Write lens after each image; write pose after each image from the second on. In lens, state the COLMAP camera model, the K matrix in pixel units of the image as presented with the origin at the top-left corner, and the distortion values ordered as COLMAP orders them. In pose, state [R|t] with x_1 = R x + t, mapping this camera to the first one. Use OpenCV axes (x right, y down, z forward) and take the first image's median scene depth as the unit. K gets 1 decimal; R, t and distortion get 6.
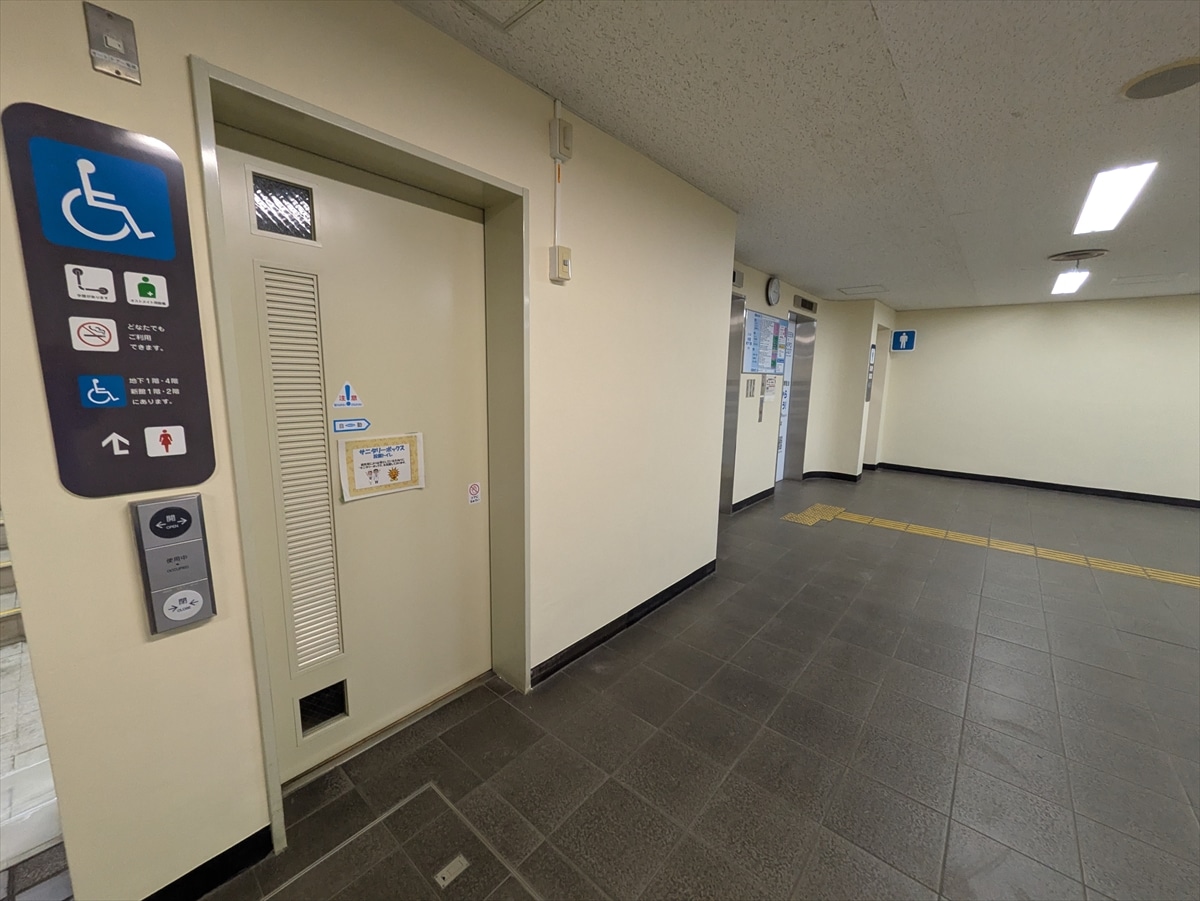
lens RADIAL K [[475.6, 0, 596.5], [0, 475.6, 452.5], [0, 0, 1]] dist [0.002389, -0.000117]
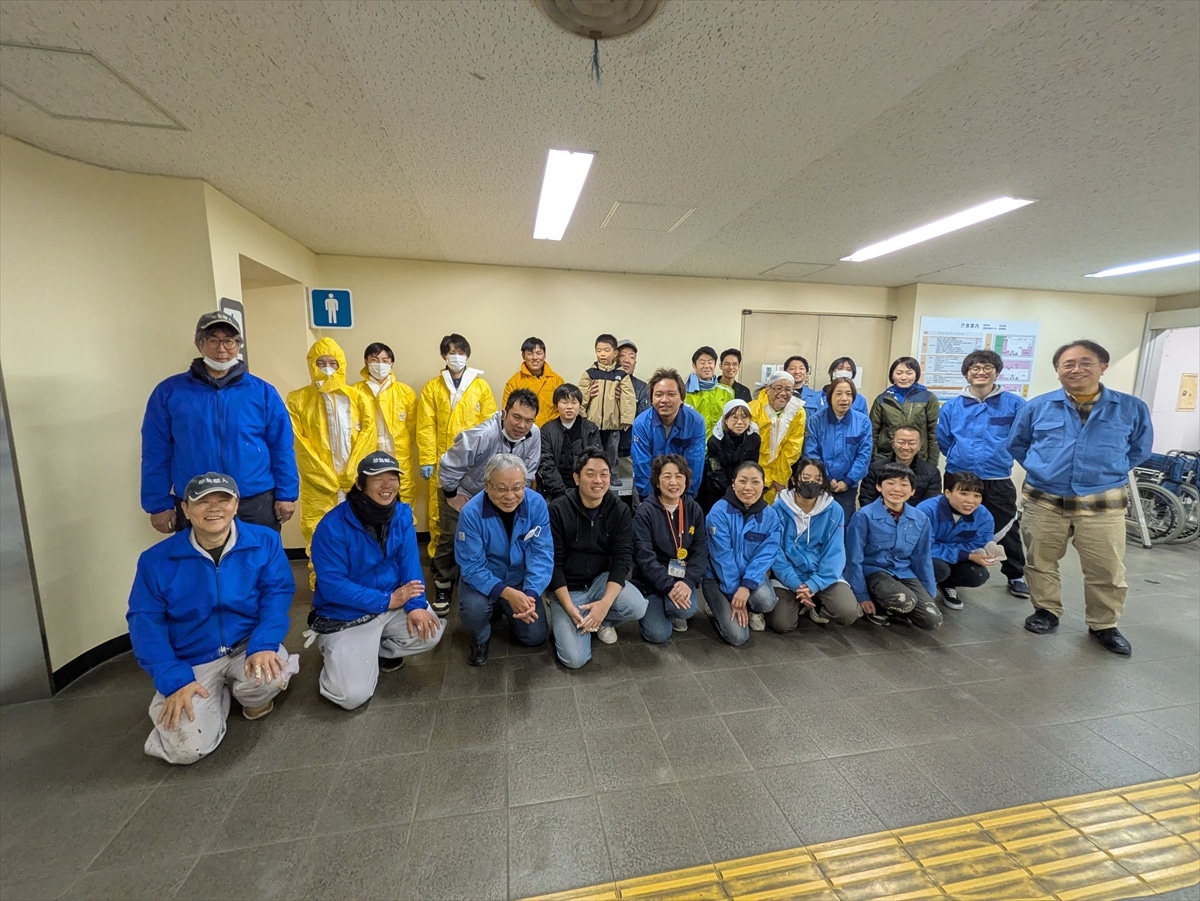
lens RADIAL K [[489.1, 0, 593.3], [0, 489.1, 467.4], [0, 0, 1]] dist [0.001021, 0.000006]
pose [[0.611616, -0.132682, 0.779949, 0.471785], [0.131818, 0.989147, 0.064901, -0.073068], [-0.780096, 0.063117, 0.622468, 0.562650]]
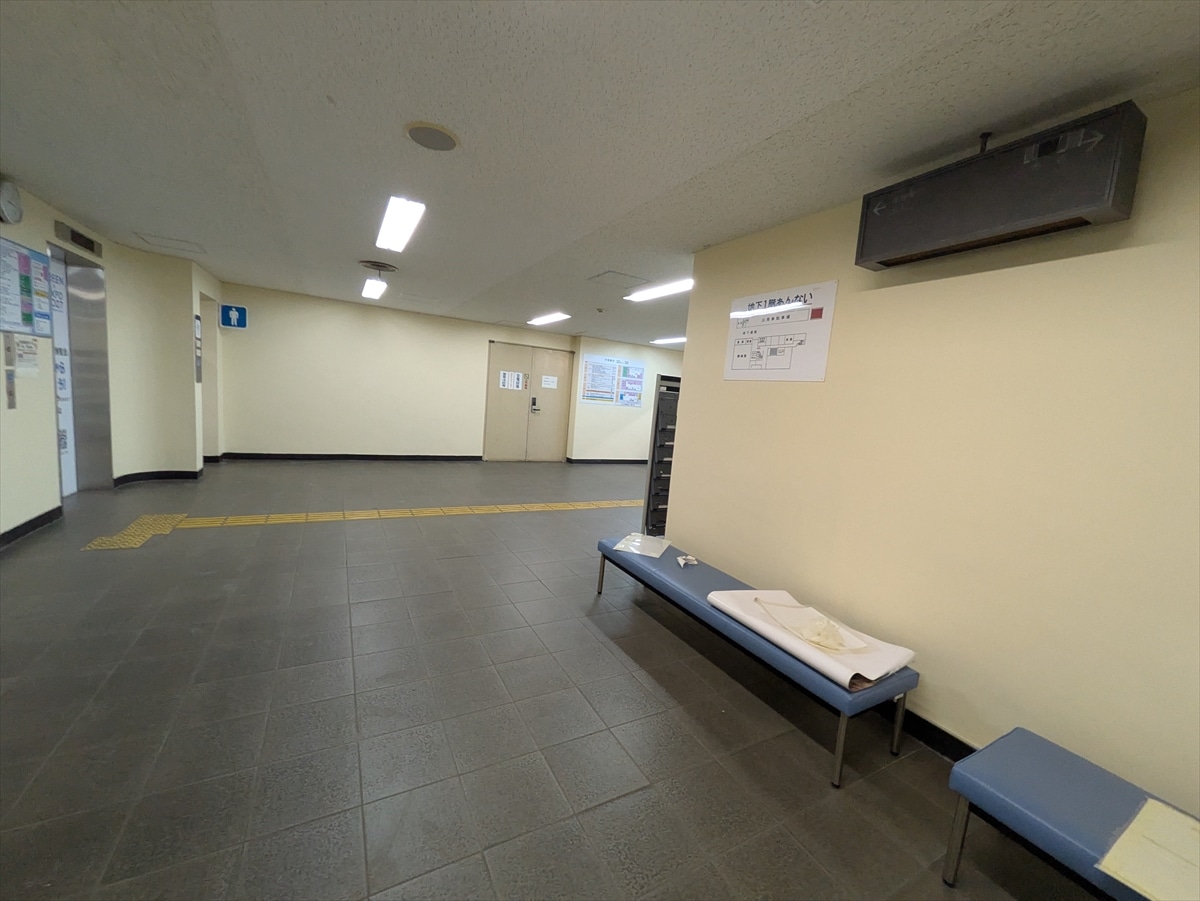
lens RADIAL K [[475.6, 0, 596.5], [0, 475.6, 452.5], [0, 0, 1]] dist [0.002389, -0.000117]
pose [[0.352534, -0.103053, 0.930107, 0.021749], [0.073699, 0.993888, 0.082187, -0.001573], [-0.932892, 0.039574, 0.357974, 0.051139]]
